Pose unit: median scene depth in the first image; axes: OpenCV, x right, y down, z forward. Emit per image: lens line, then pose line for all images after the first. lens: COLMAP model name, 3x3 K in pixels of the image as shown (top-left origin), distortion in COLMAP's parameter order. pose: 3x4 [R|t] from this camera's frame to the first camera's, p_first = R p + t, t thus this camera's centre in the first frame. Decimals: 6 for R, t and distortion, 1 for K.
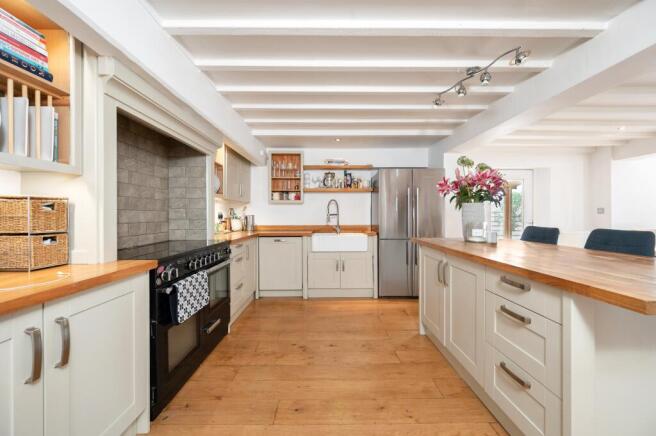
lens RADIAL K [[260.8, 0, 325.7], [0, 260.8, 217.6], [0, 0, 1]] dist [0.004090, 0.000570]
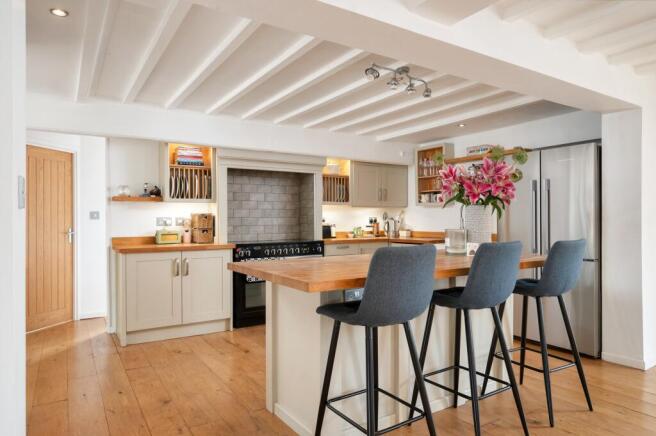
lens RADIAL K [[410.1, 0, 329.9], [0, 410.1, 219.1], [0, 0, 1]] dist [-0.006616, -0.000619]
pose [[0.540811, -0.005489, -0.841126, 0.903237], [-0.002097, 0.999967, -0.007875, 0.000436], [0.841141, 0.006023, 0.540782, -0.019304]]
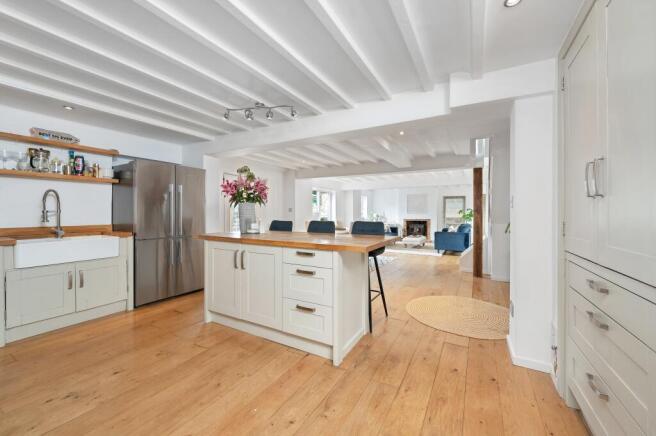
lens RADIAL K [[260.8, 0, 330.4], [0, 260.8, 213.0], [0, 0, 1]] dist [0.004090, 0.000570]
pose [[0.505456, 0.001157, 0.862852, -0.217506], [0.004984, 0.999979, -0.004260, -0.000239], [-0.862838, 0.006454, 0.505439, 0.006457]]
